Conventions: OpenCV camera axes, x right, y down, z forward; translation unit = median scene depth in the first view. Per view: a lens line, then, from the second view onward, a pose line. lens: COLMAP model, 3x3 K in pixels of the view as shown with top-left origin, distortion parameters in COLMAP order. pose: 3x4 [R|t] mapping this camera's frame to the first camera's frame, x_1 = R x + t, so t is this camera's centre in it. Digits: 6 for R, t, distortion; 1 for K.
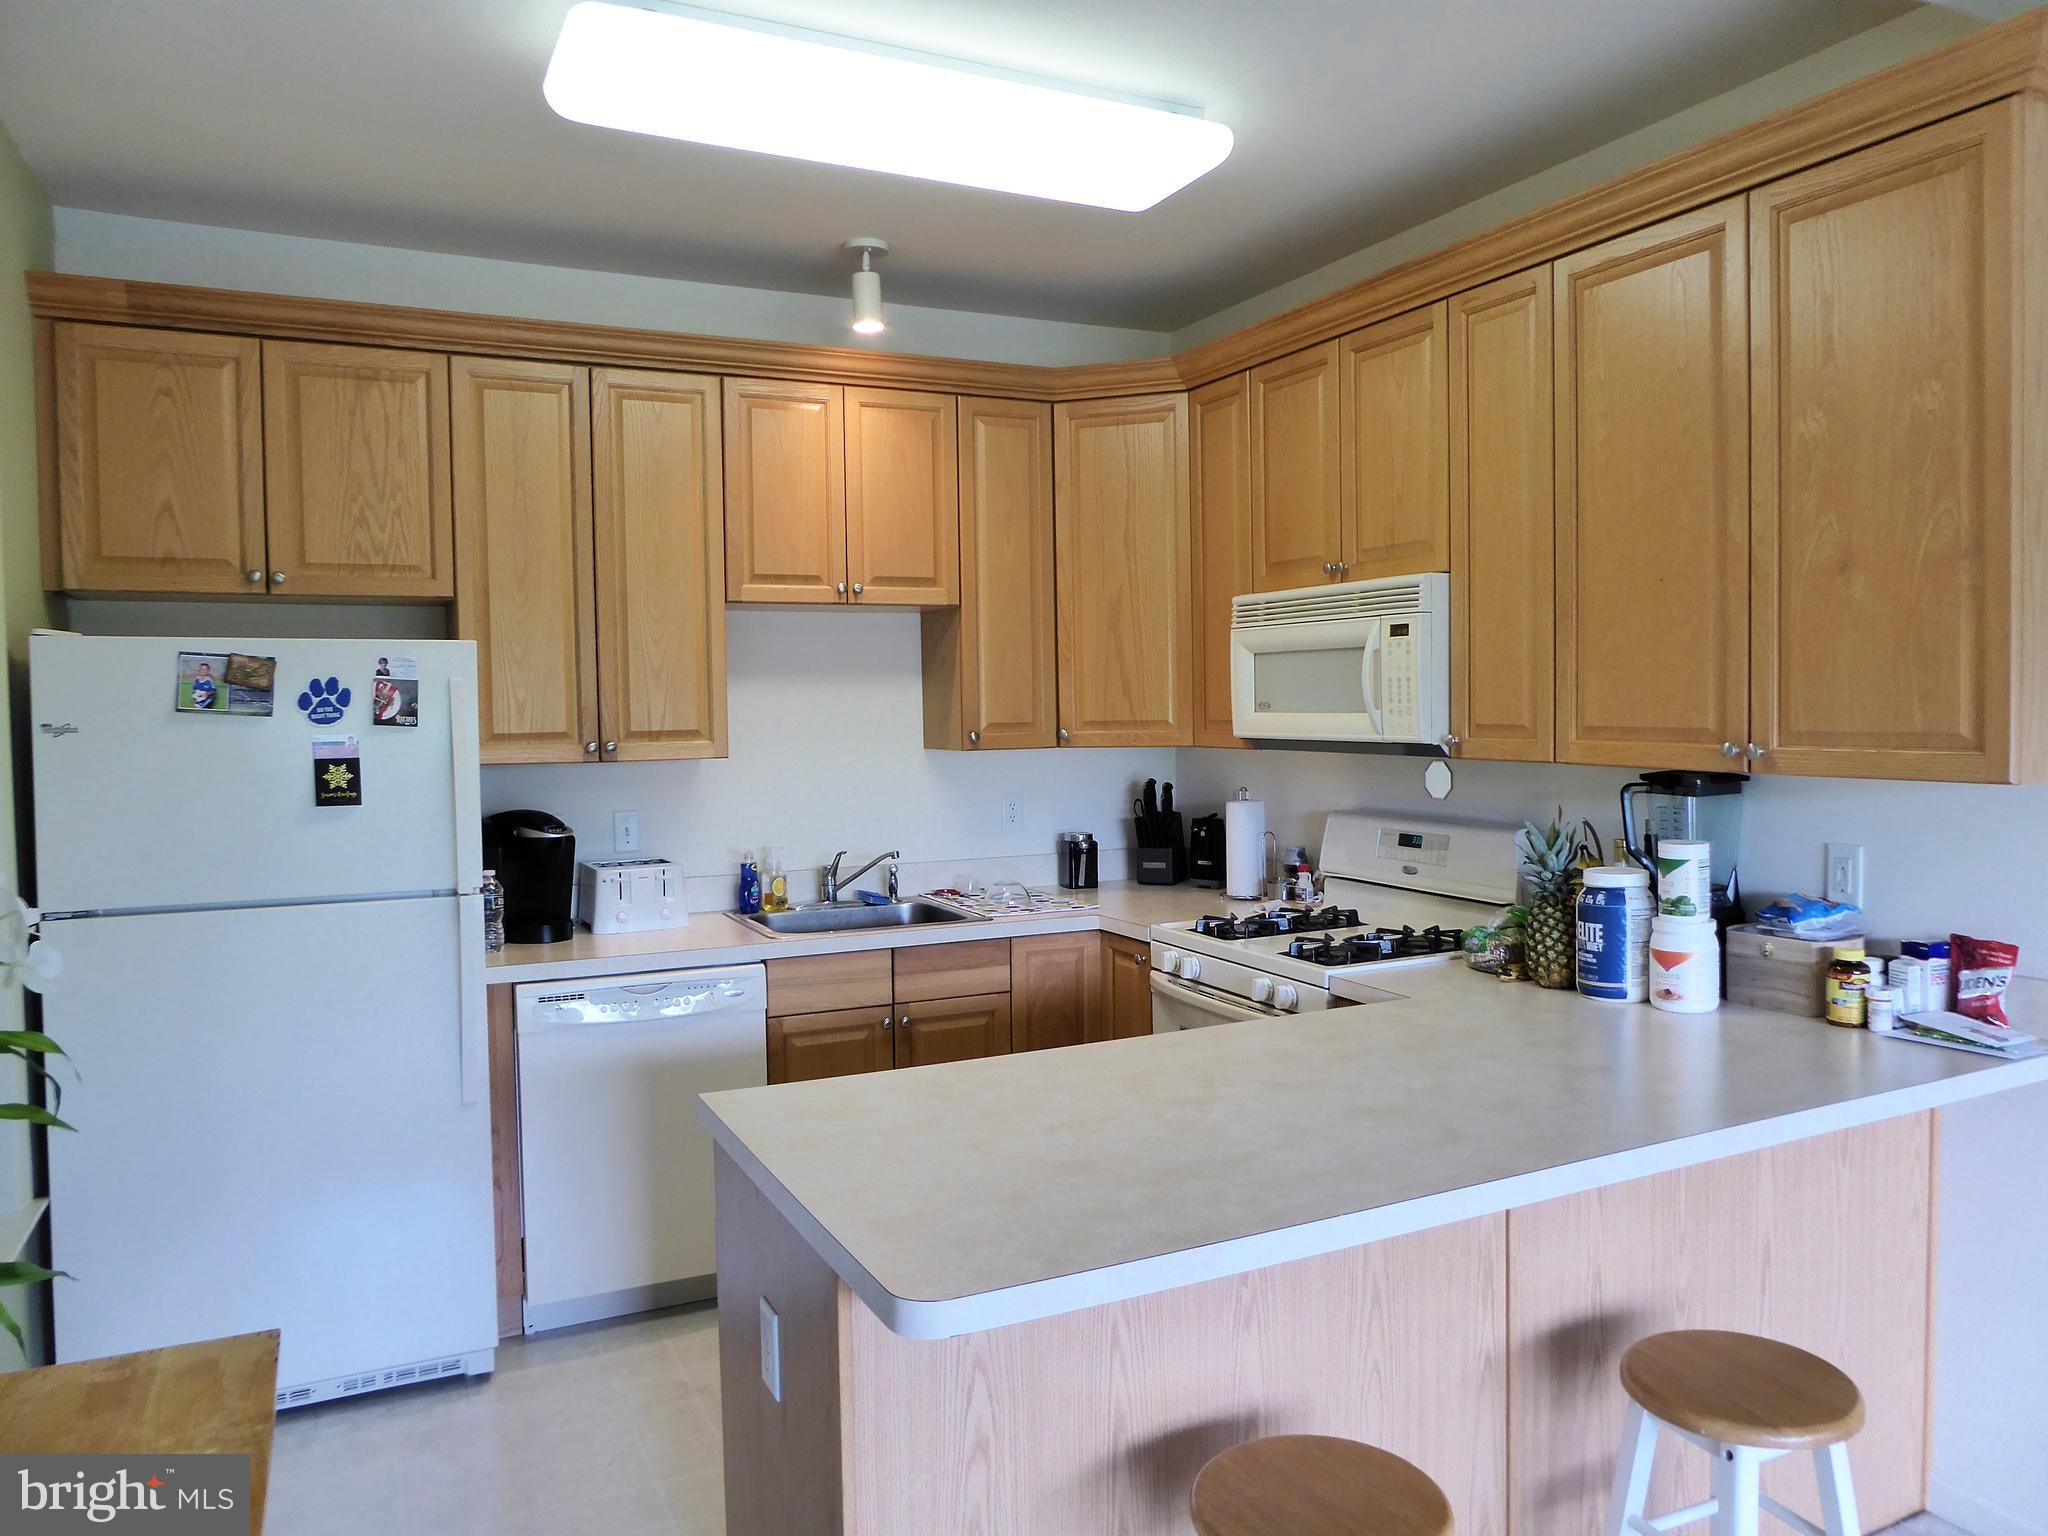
lens RADIAL K [[1446.0, 0, 1070.9], [0, 1446.0, 764.8], [0, 0, 1]] dist [-0.044834, 0.031912]
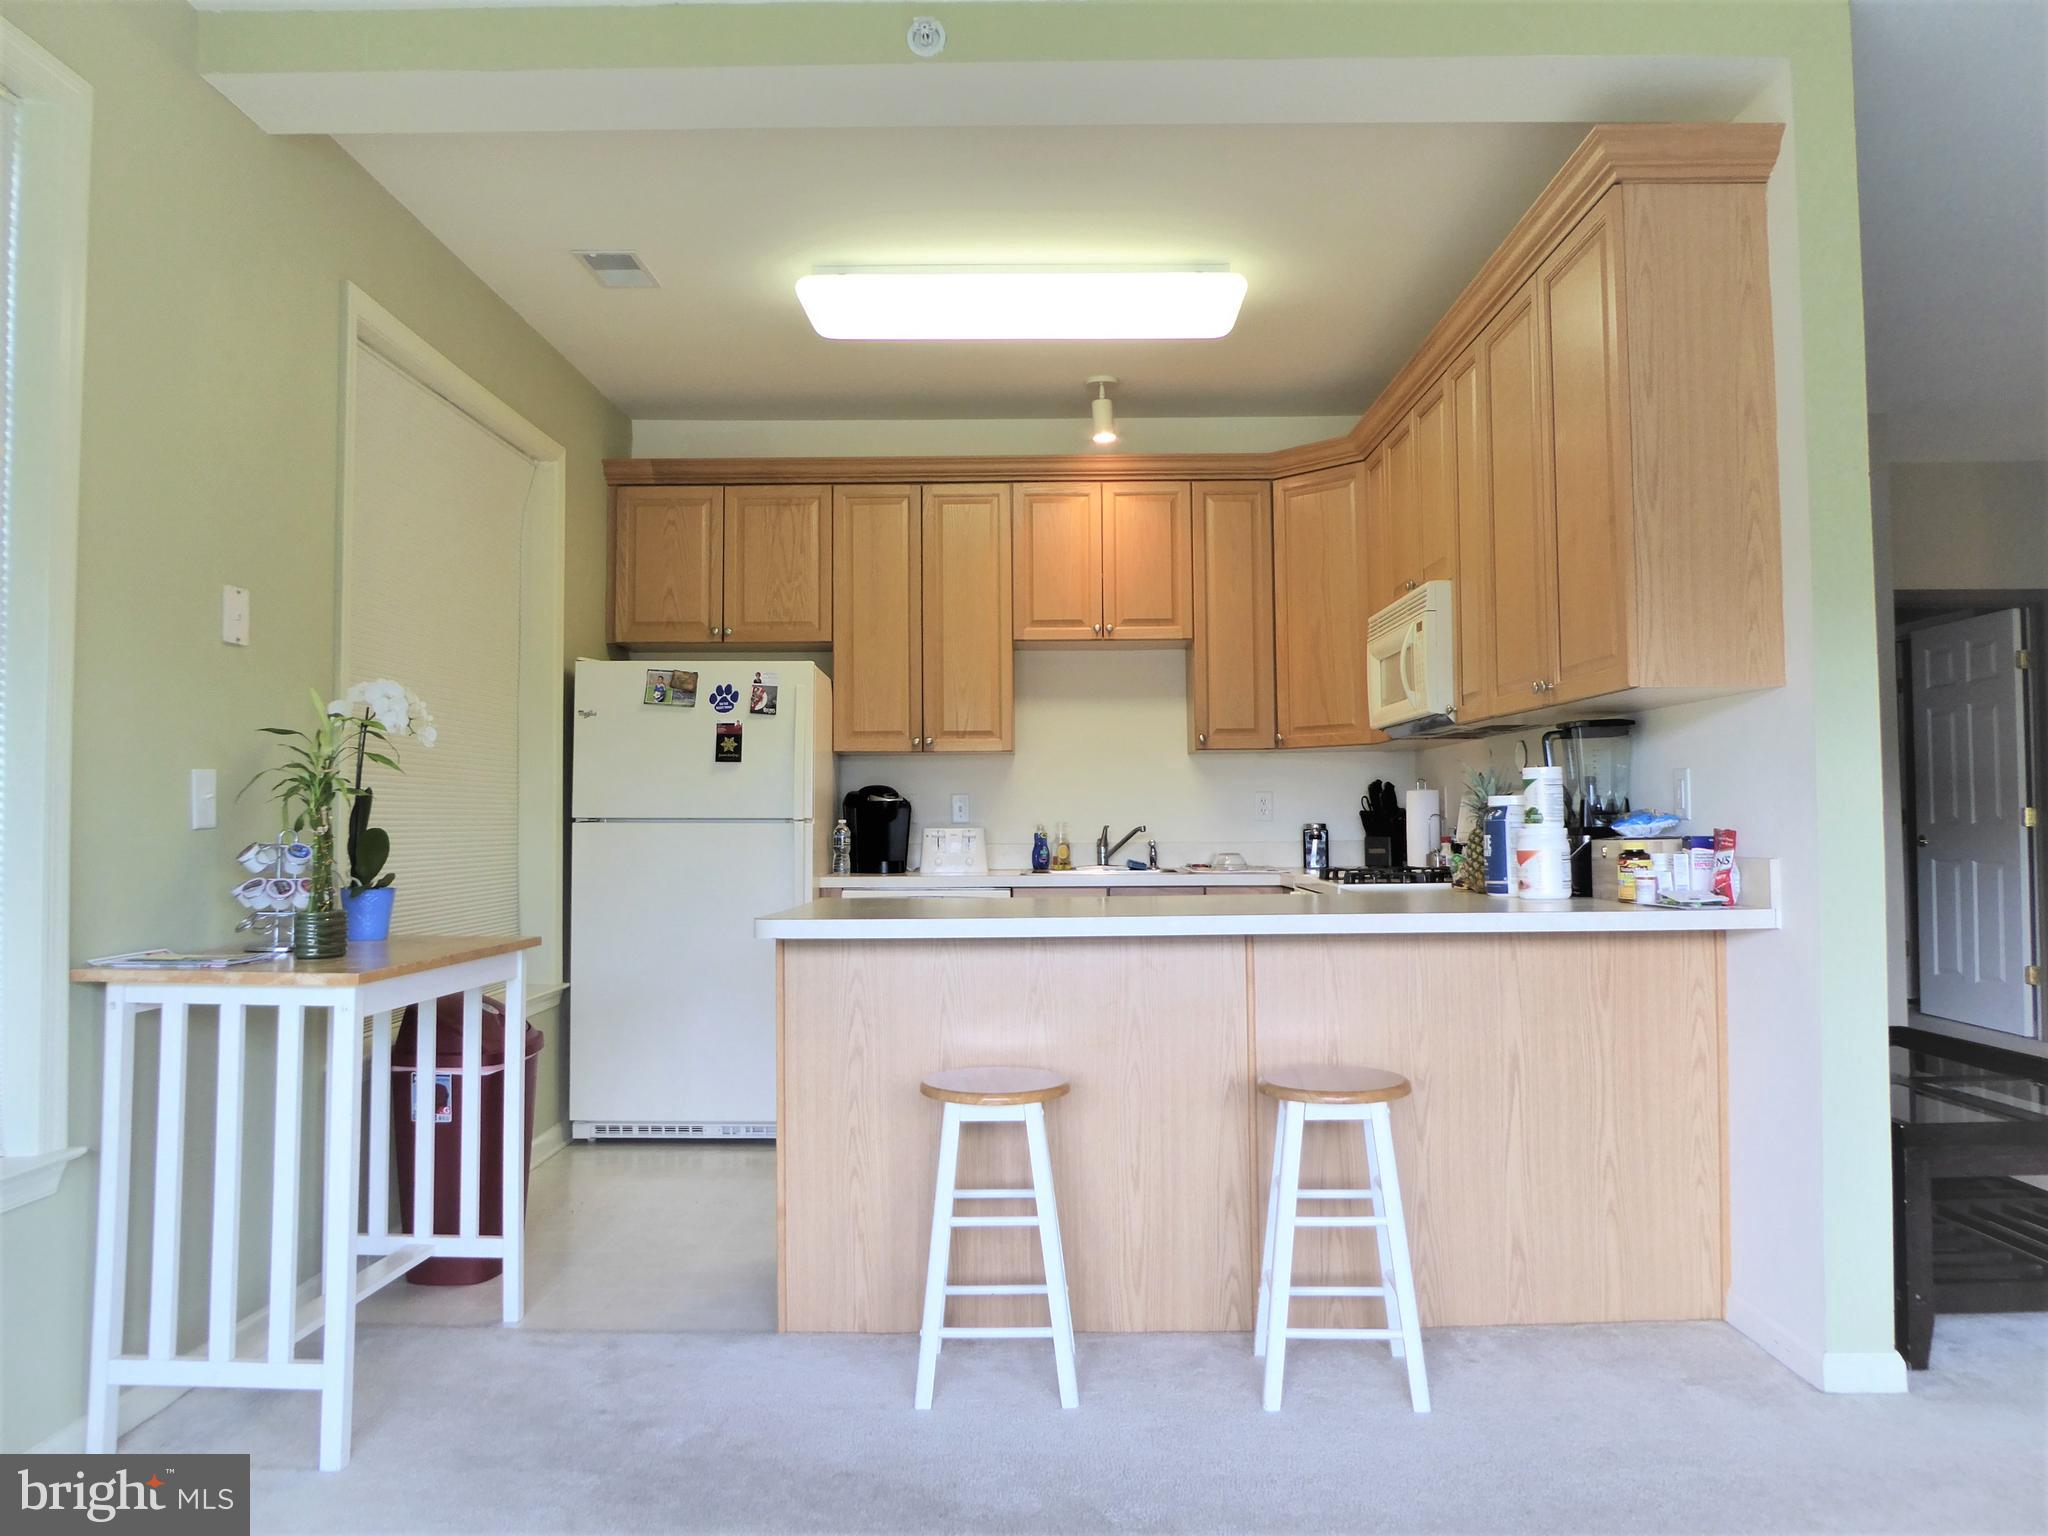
lens RADIAL K [[1446.0, 0, 1070.9], [0, 1446.0, 764.8], [0, 0, 1]] dist [-0.044834, 0.031912]
pose [[0.898878, -0.010517, -0.438073, 0.495636], [-0.022207, 0.997334, -0.069510, 0.121402], [0.437636, 0.072210, 0.896248, -0.268535]]
